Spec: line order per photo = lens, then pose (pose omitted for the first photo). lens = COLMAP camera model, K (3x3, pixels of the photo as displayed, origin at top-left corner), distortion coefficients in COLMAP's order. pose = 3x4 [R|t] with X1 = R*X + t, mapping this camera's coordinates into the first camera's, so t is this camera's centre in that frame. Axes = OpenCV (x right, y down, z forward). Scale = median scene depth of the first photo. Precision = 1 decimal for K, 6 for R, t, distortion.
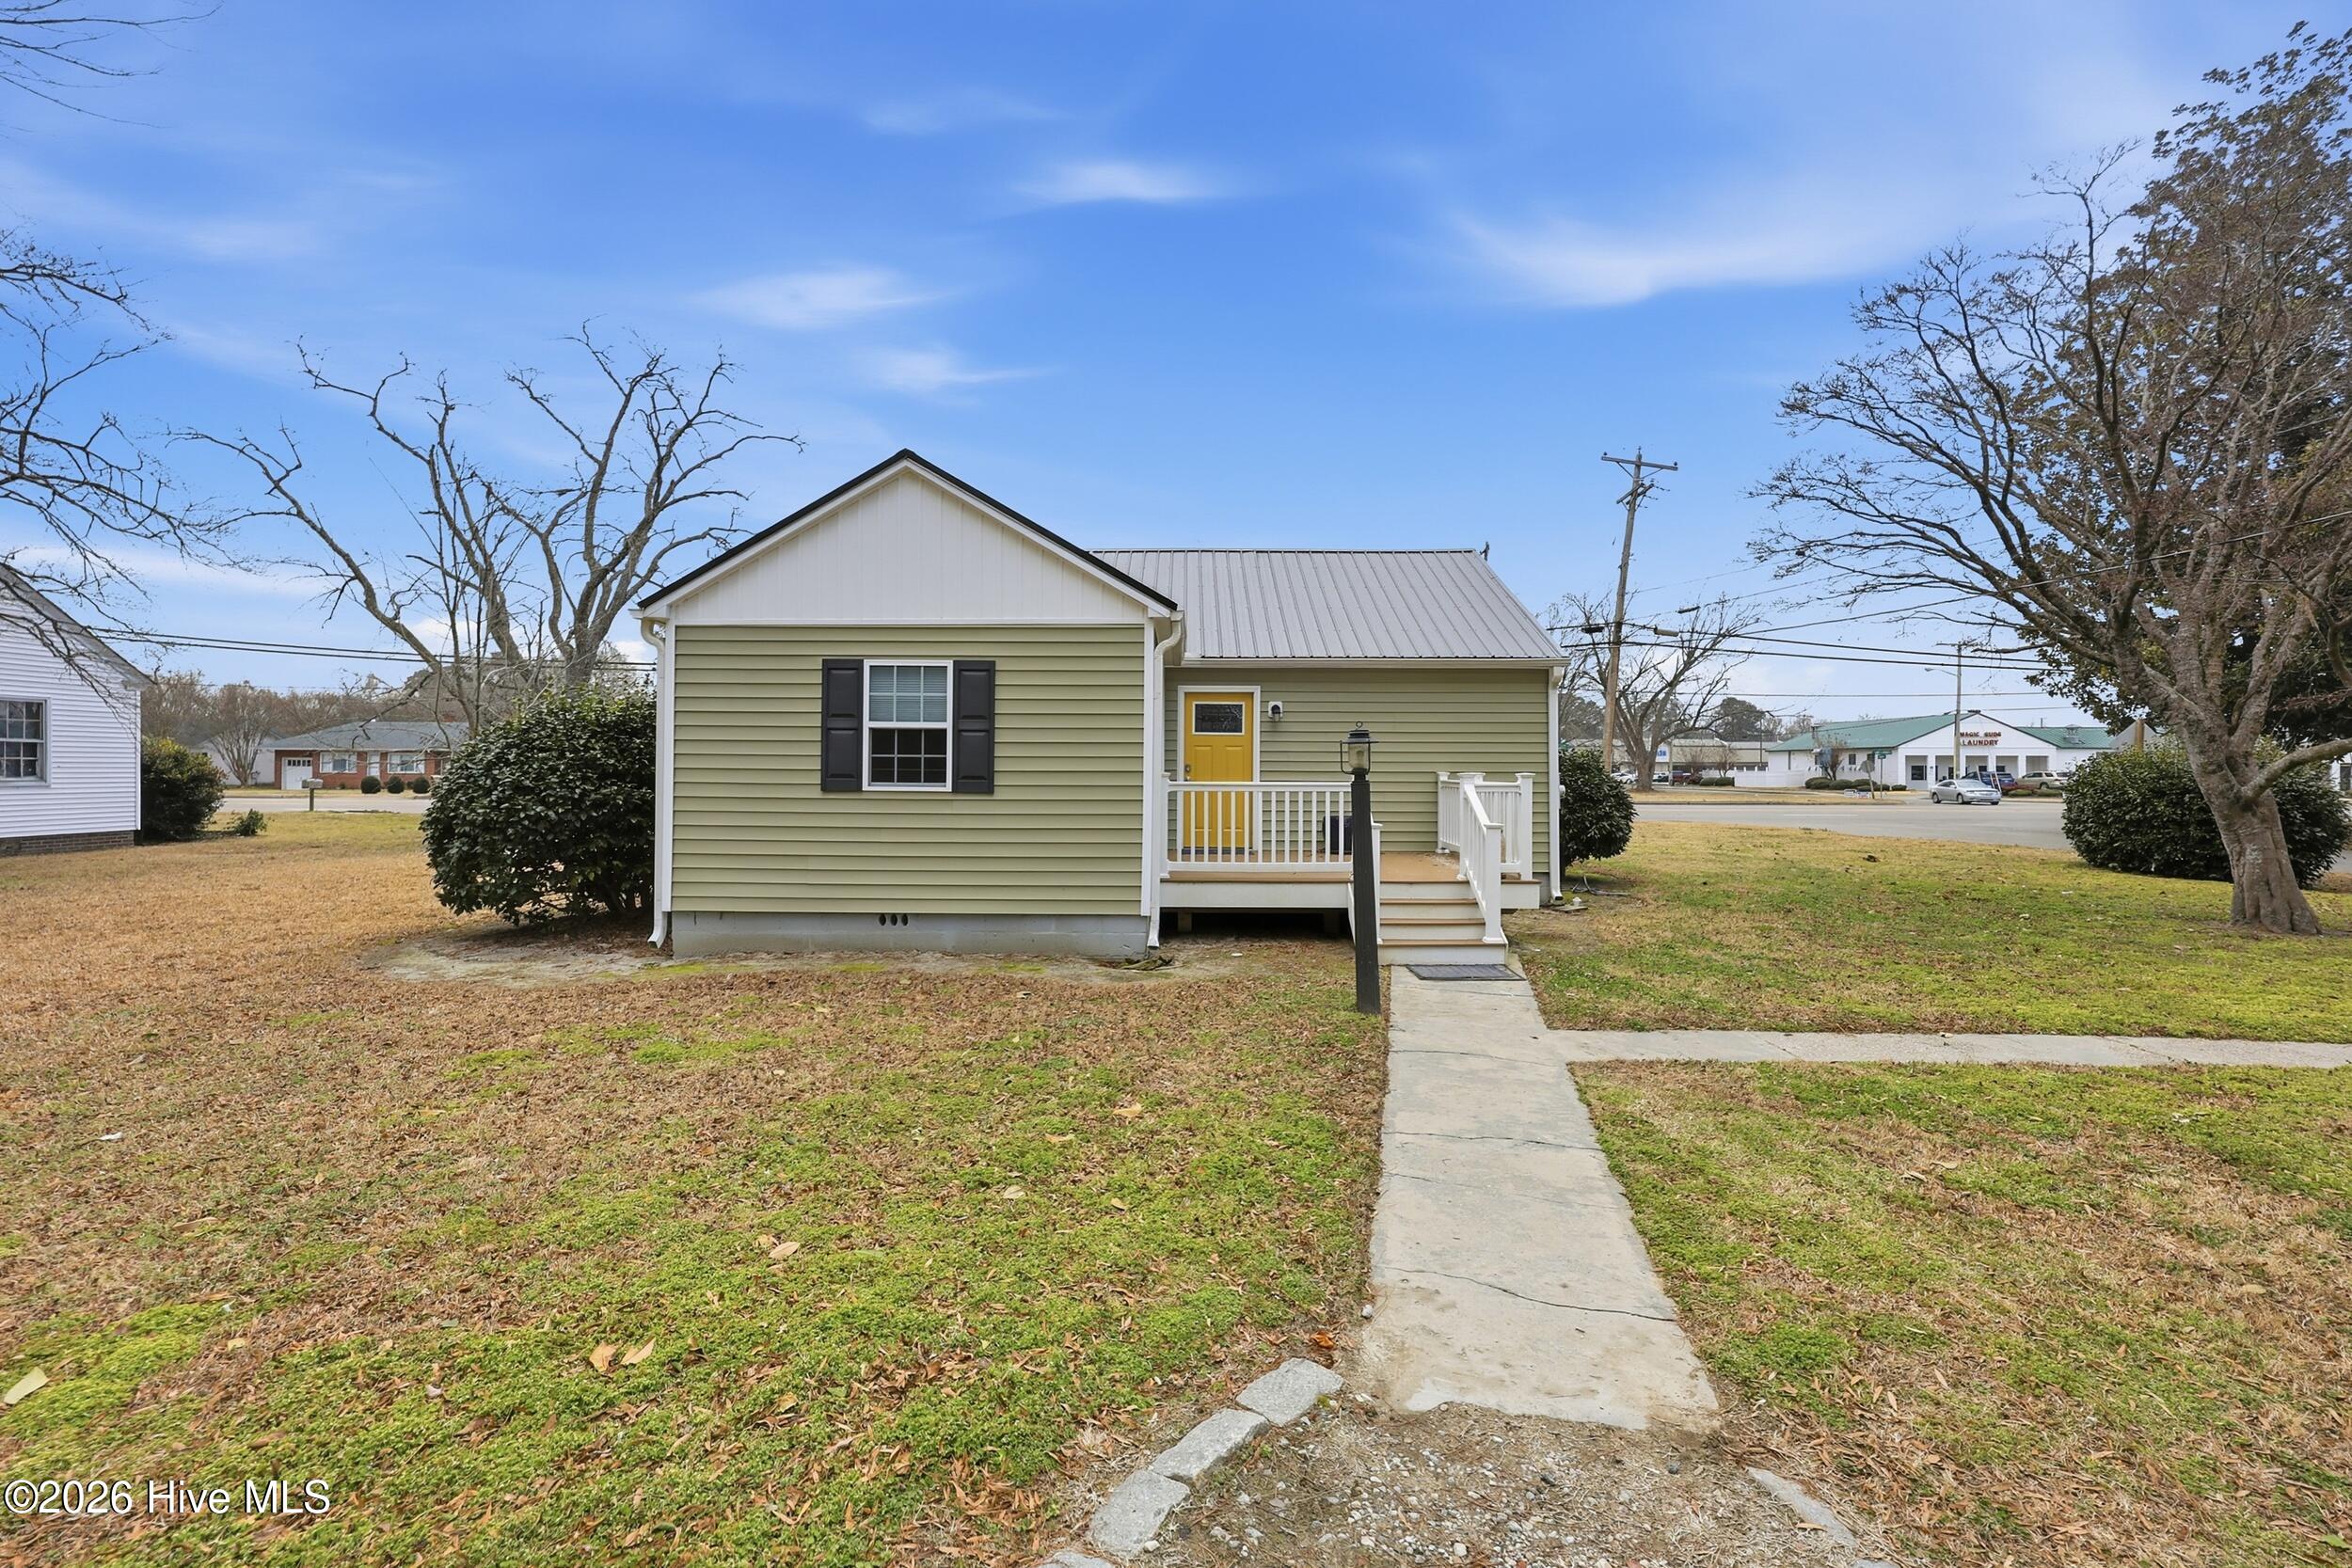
lens RADIAL K [[960.4, 0, 1174.7], [0, 960.4, 765.7], [0, 0, 1]] dist [0.000631, -0.000259]
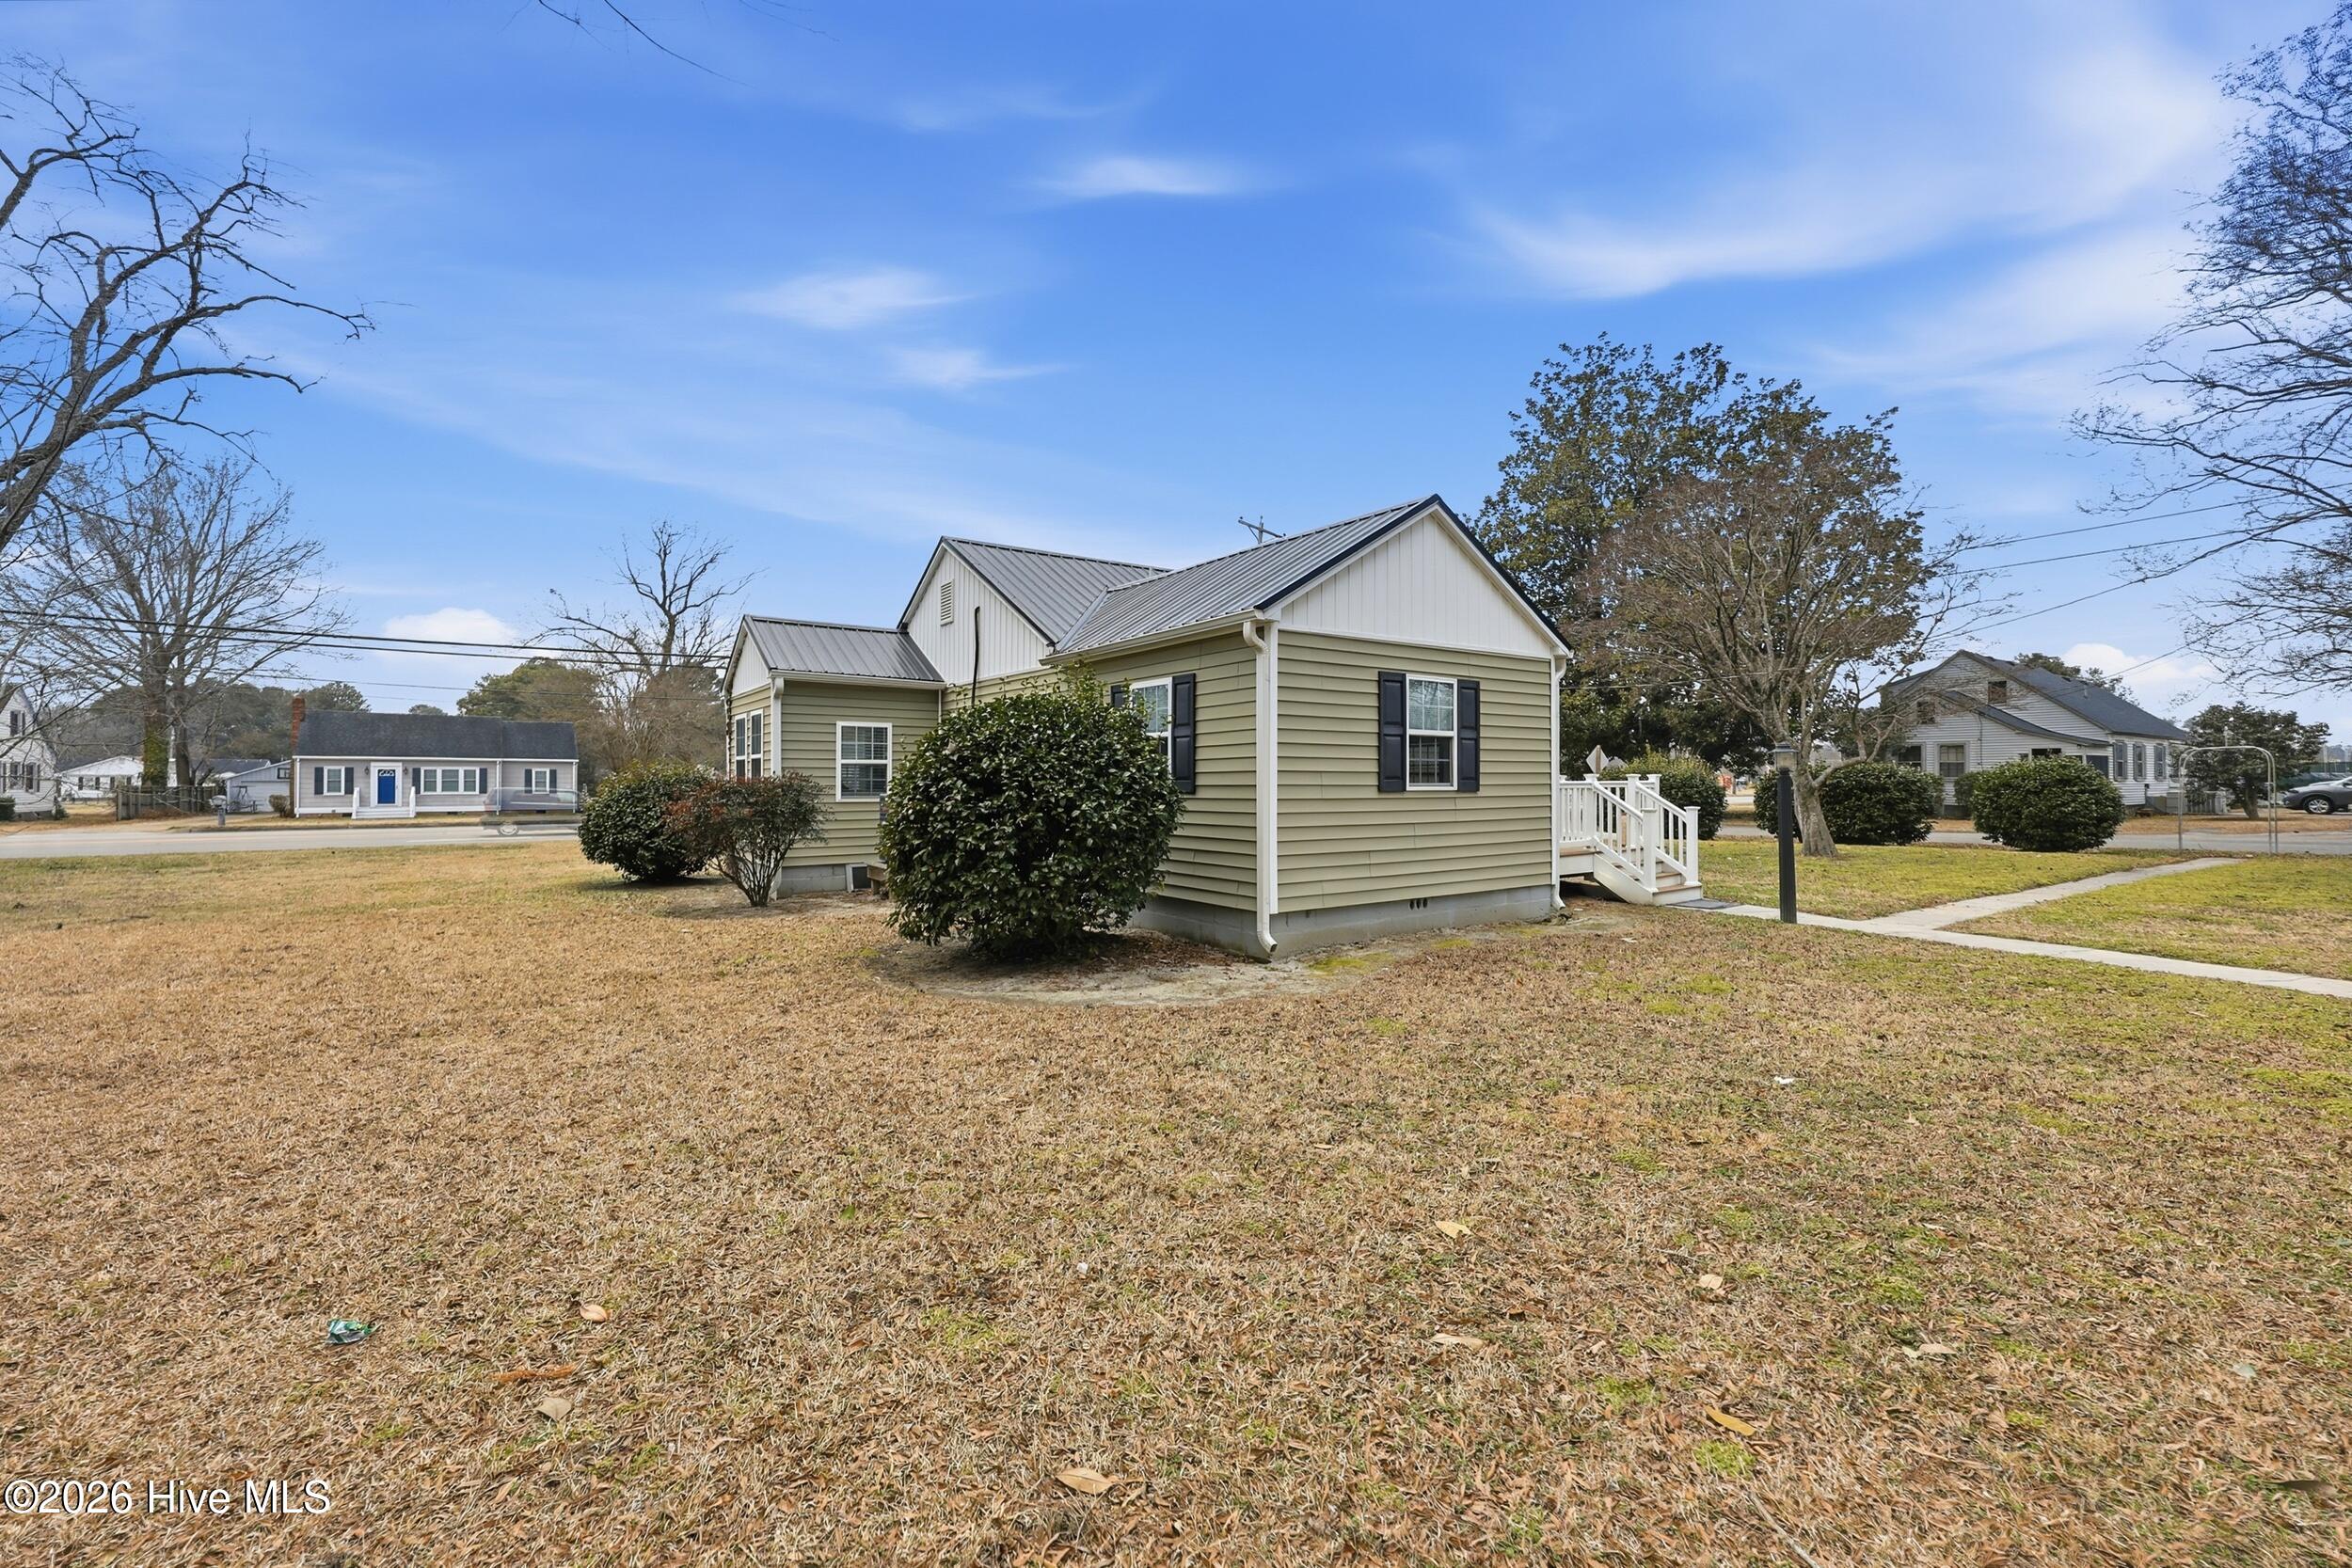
lens RADIAL K [[960.4, 0, 1174.7], [0, 960.4, 765.7], [0, 0, 1]] dist [0.000631, -0.000259]
pose [[0.807826, 0.002974, 0.589413, -1.202795], [0.003915, 0.999938, -0.010410, 0.007449], [-0.589408, 0.010717, 0.807765, 0.252302]]
